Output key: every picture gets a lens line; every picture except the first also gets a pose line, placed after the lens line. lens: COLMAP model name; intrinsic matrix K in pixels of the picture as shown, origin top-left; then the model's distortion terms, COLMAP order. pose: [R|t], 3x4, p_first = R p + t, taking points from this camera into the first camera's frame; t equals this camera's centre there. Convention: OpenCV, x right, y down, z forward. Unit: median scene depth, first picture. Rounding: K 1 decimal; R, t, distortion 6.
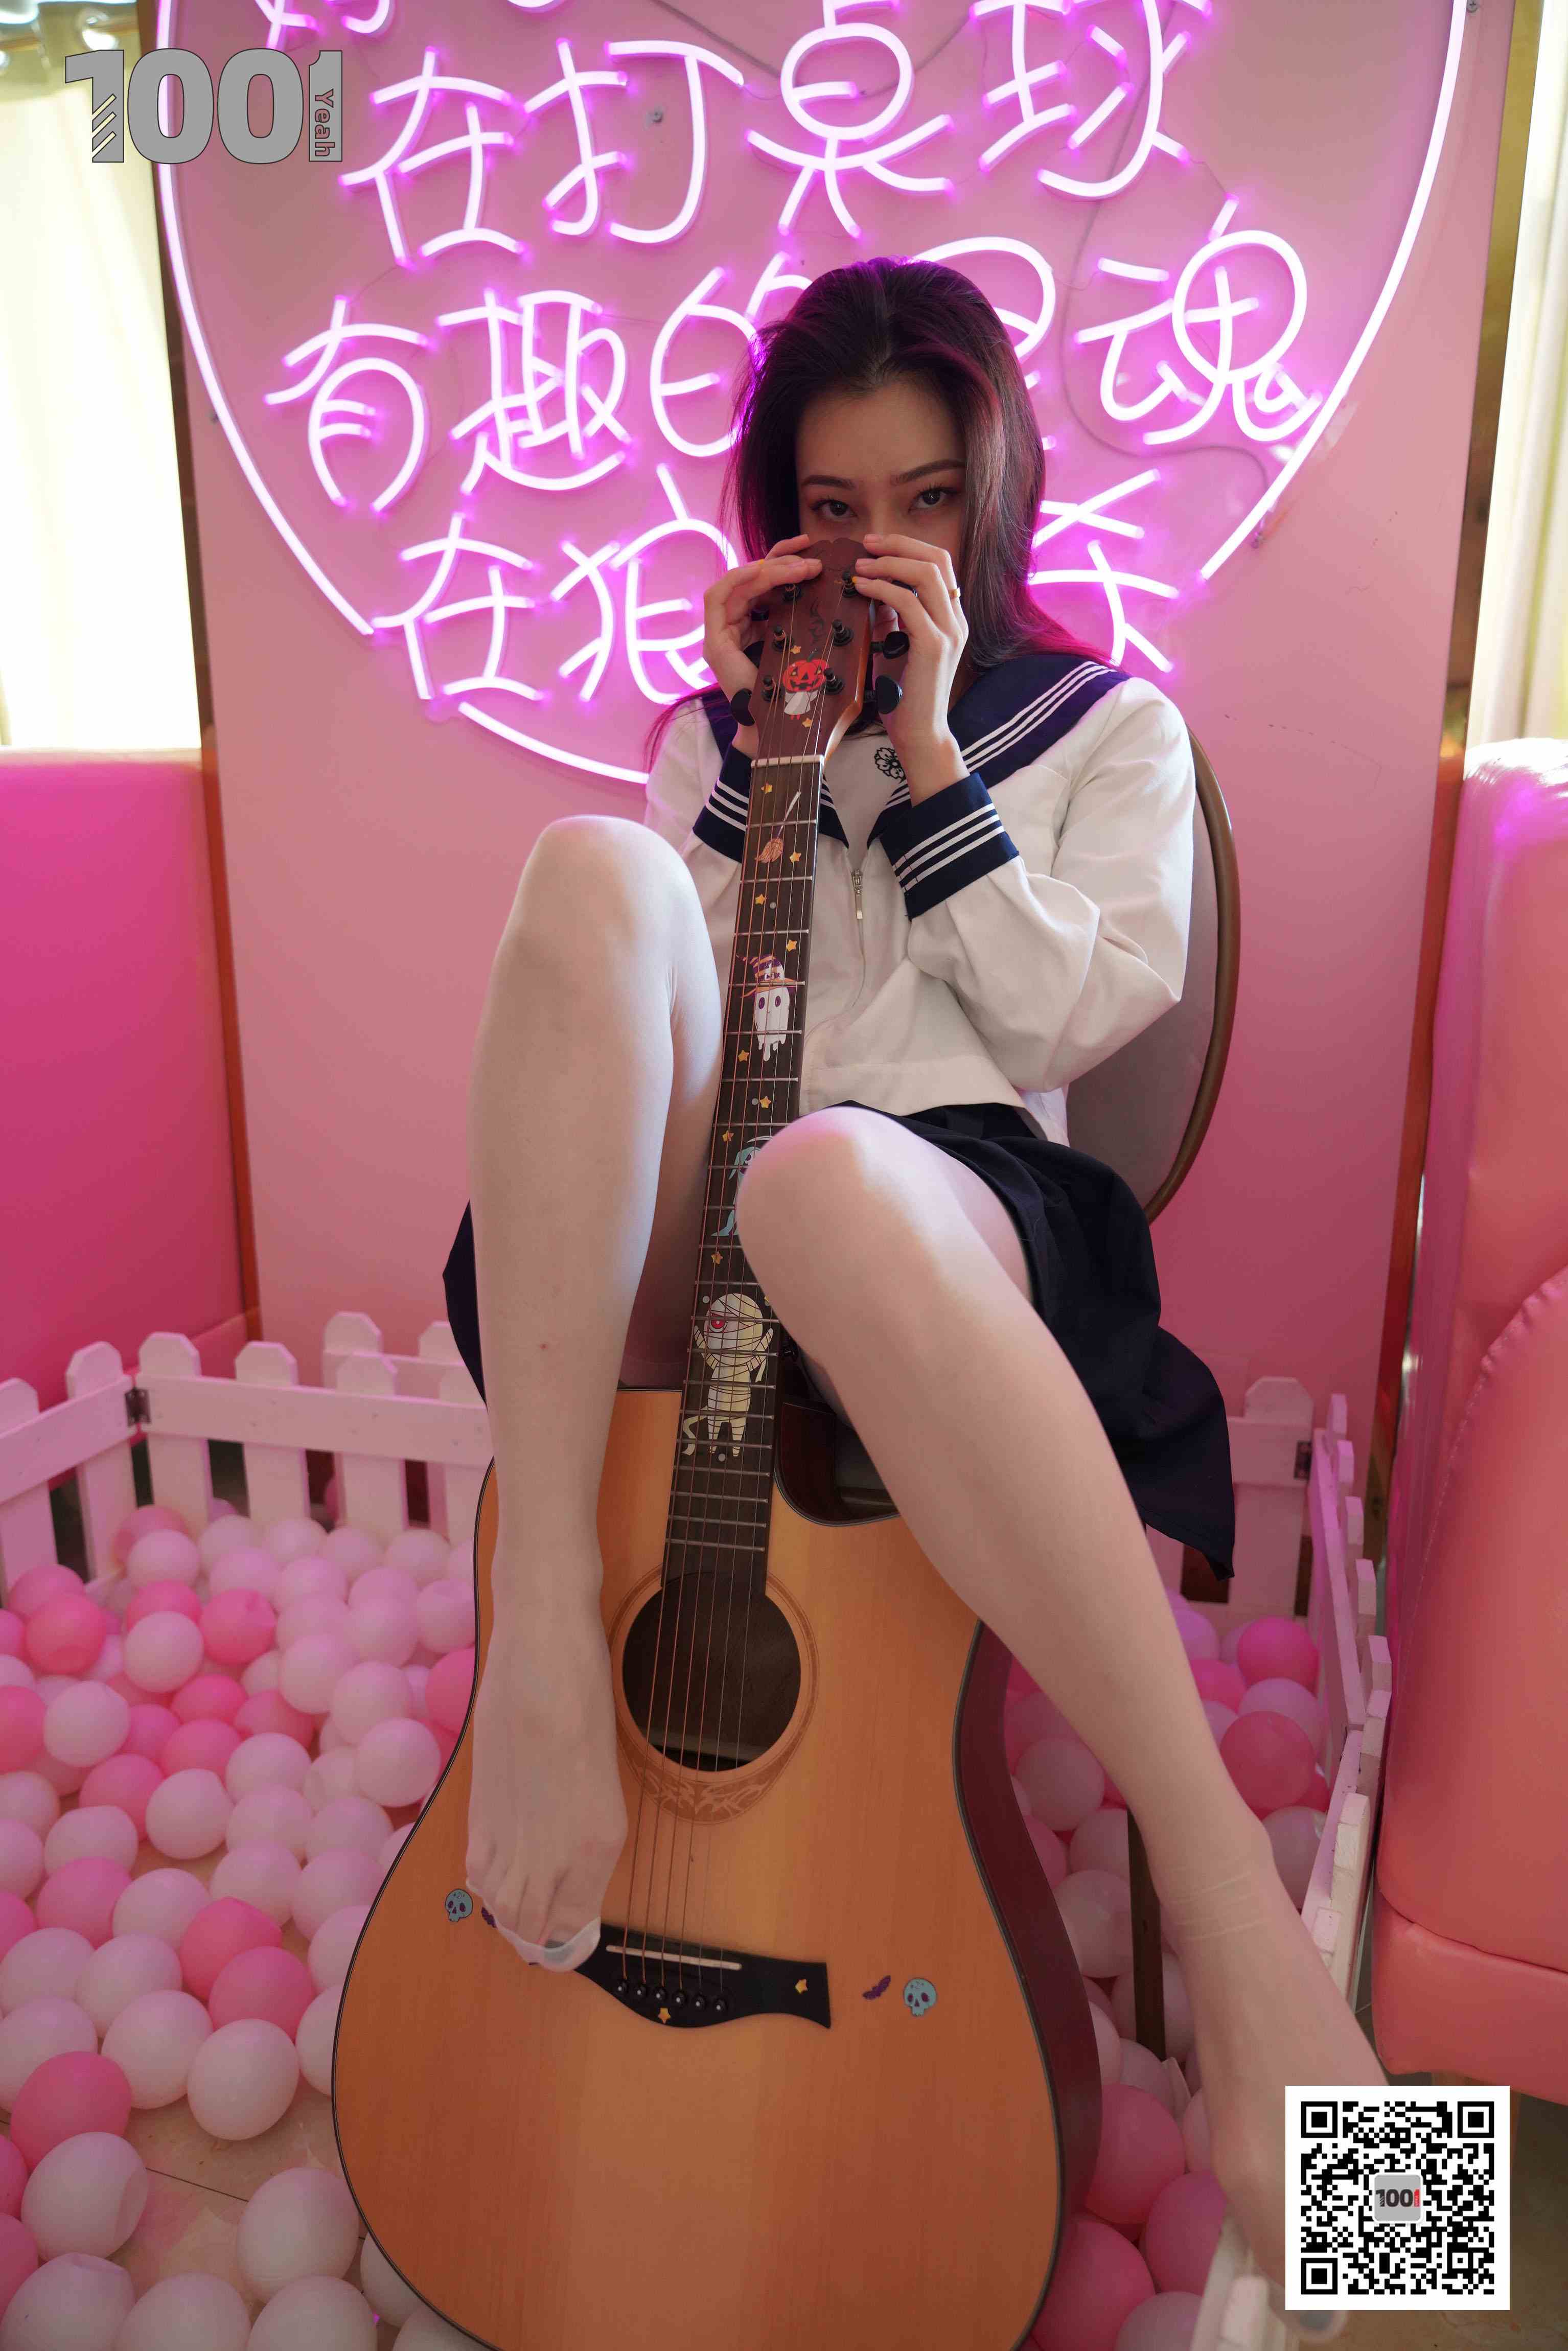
lens RADIAL K [[1595.7, 0, 778.8], [0, 1595.7, 1188.6], [0, 0, 1]] dist [-0.031977, 0.025517]
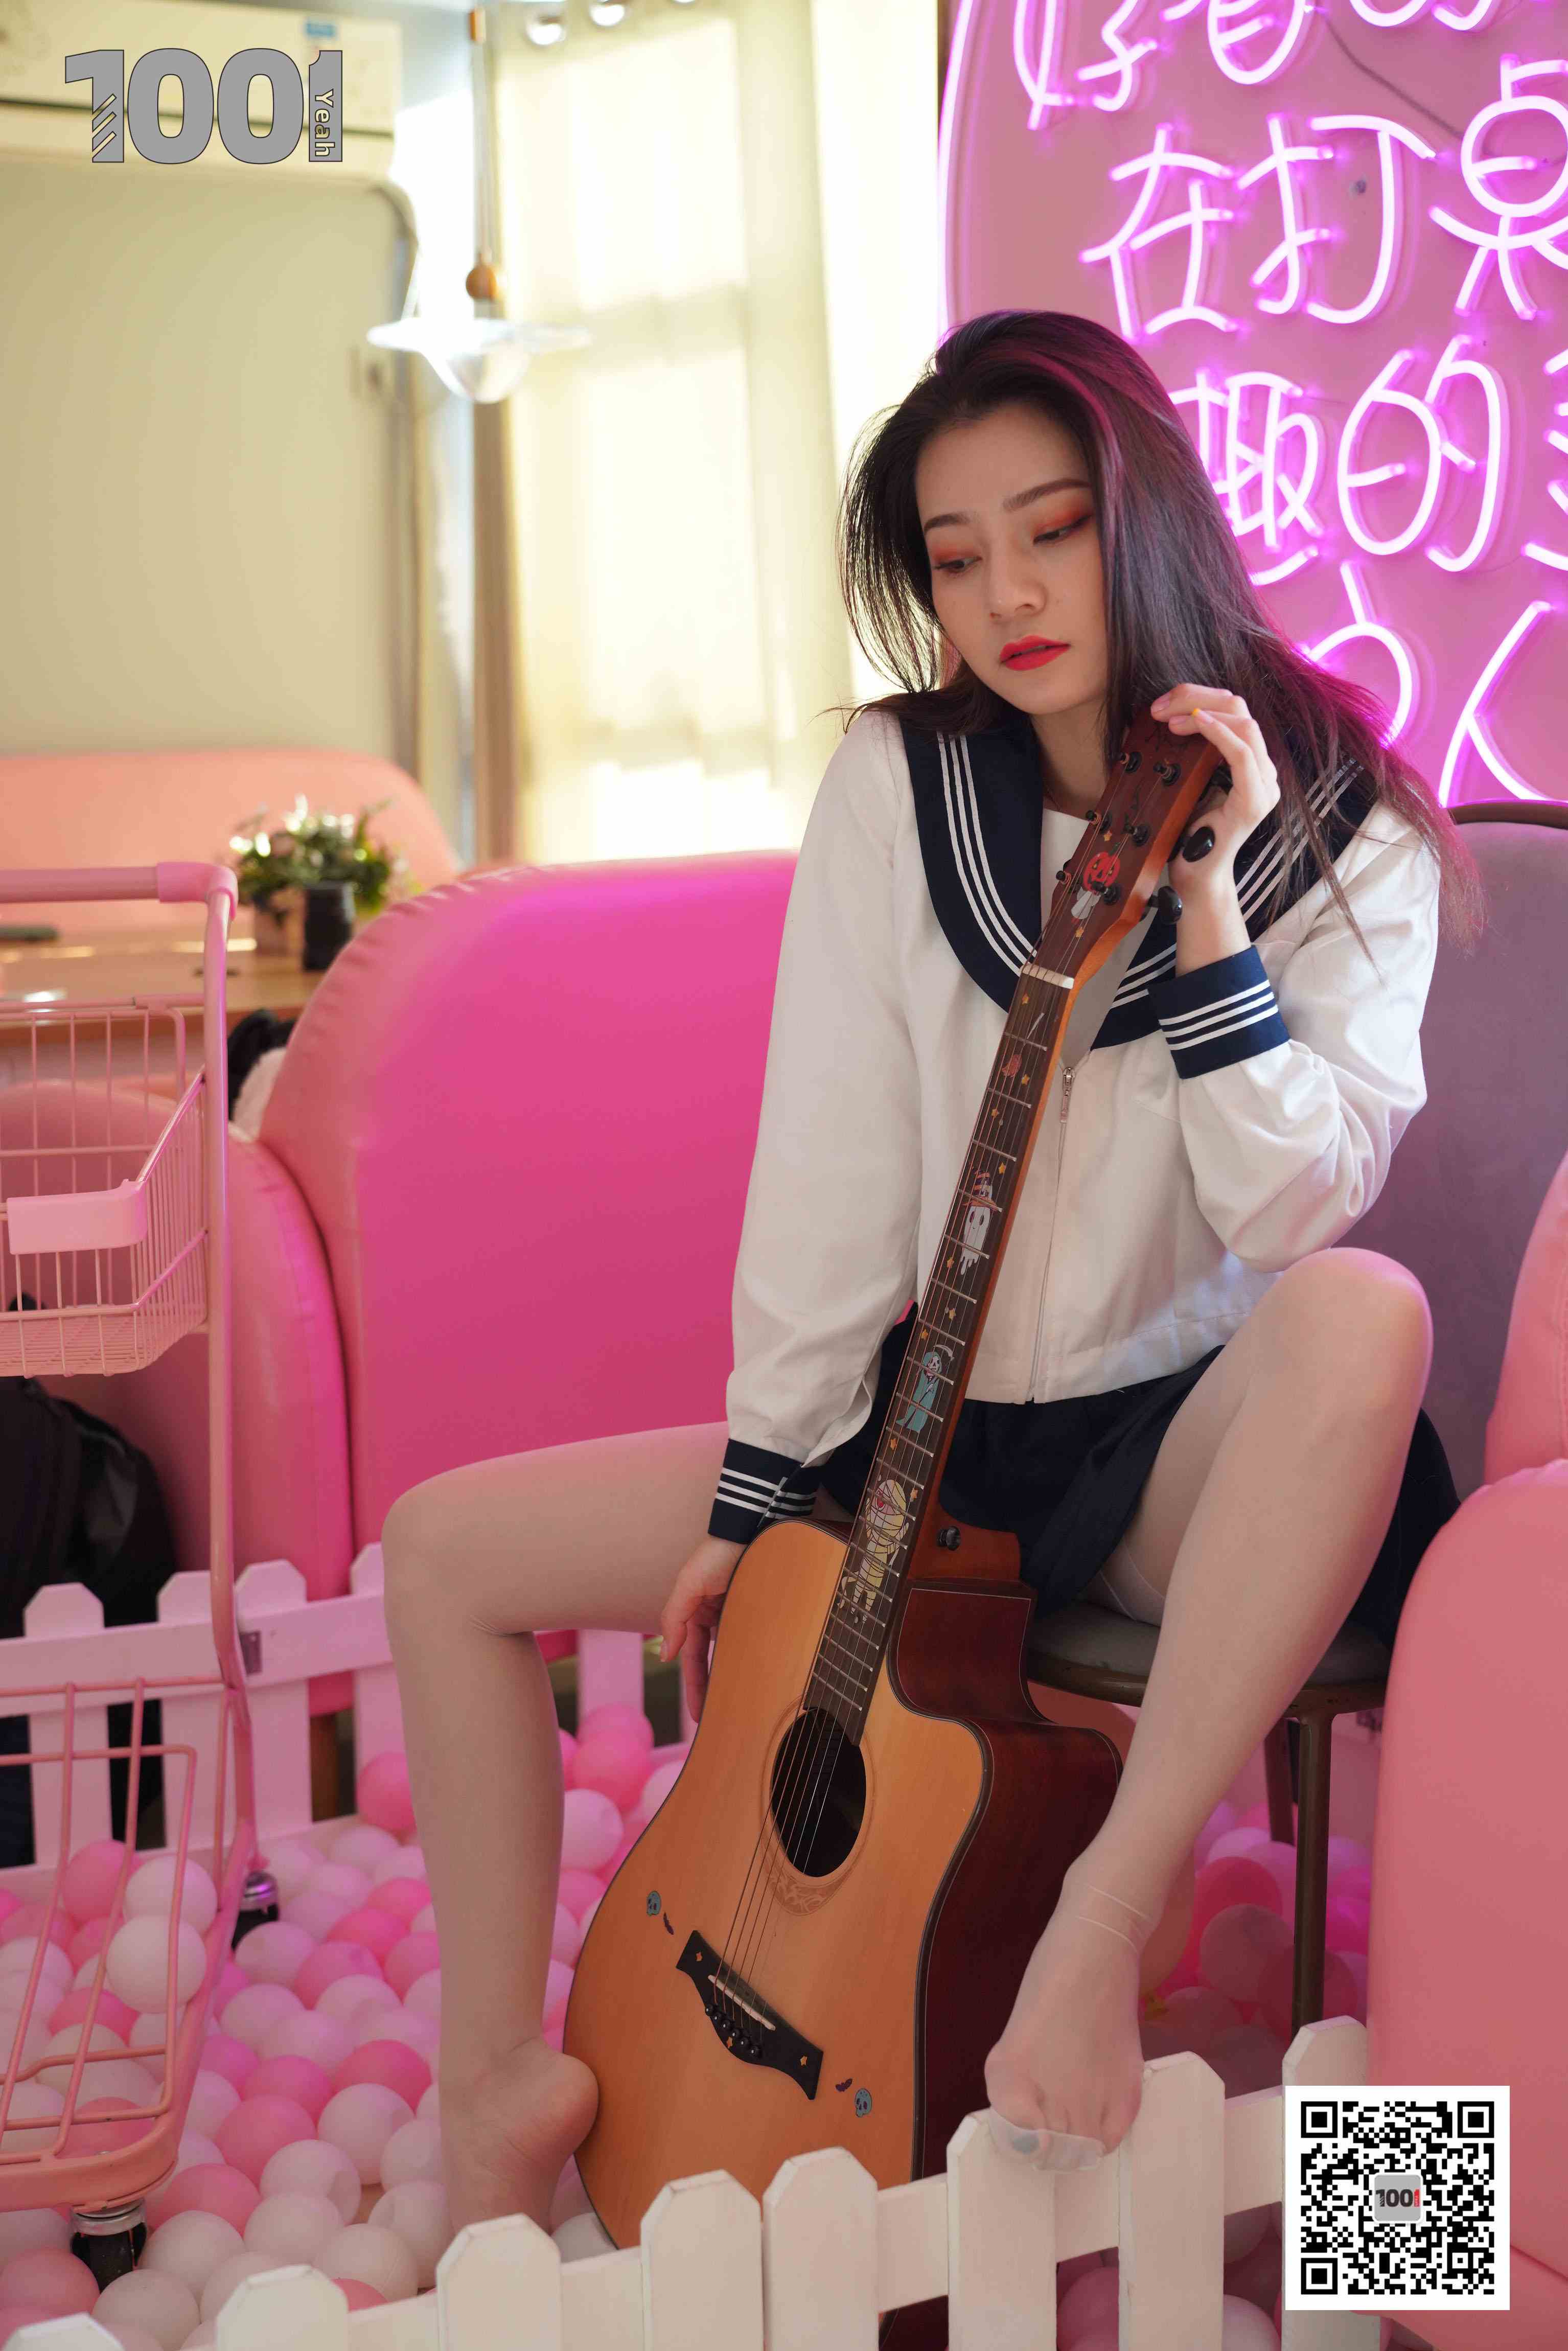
lens RADIAL K [[3248.5, 0, 729.3], [0, 3248.5, 1049.7], [0, 0, 1]] dist [0.055917, 0.000000]
pose [[0.793210, 0.073214, -0.604531, 0.746549], [-0.146451, 0.986544, -0.072680, -0.018150], [0.591075, 0.146185, 0.793259, -0.559321]]
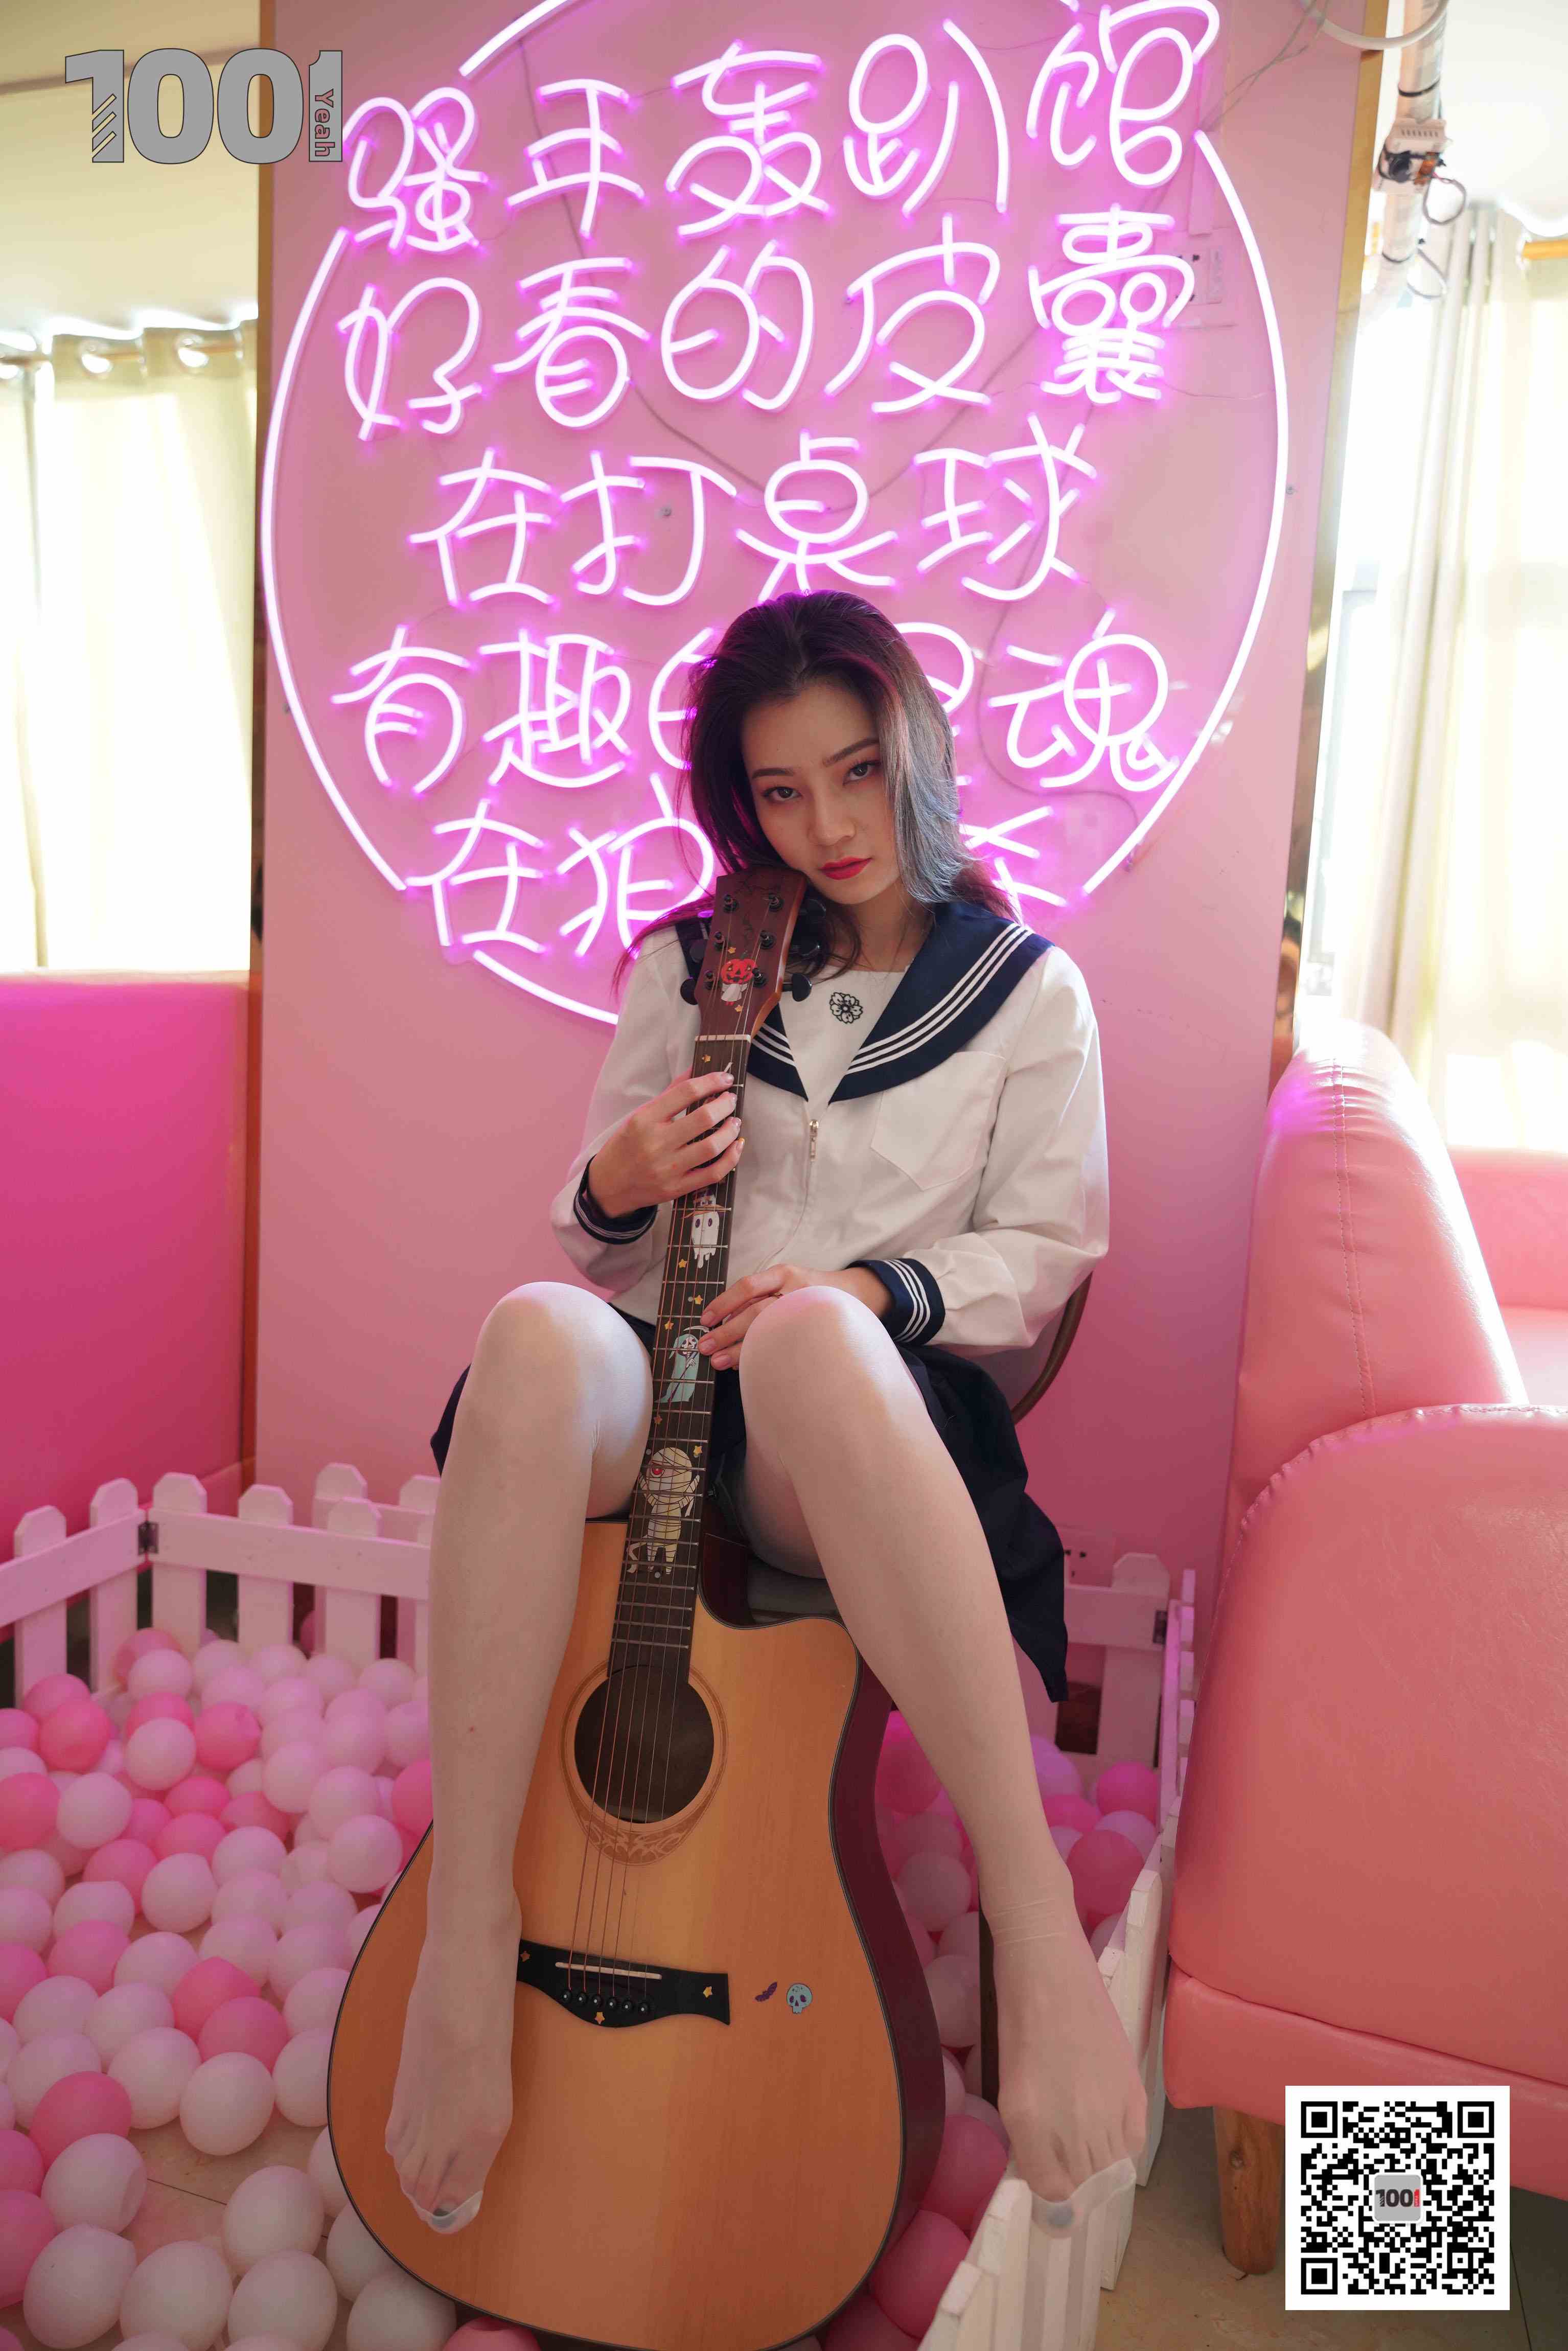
lens RADIAL K [[1595.7, 0, 769.5], [0, 1595.7, 1181.7], [0, 0, 1]] dist [-0.031977, 0.025517]
pose [[0.998612, 0.048853, 0.019670, 0.006075], [-0.046041, 0.991178, -0.124281, 0.005887], [-0.025568, 0.123203, 0.992052, -0.185971]]
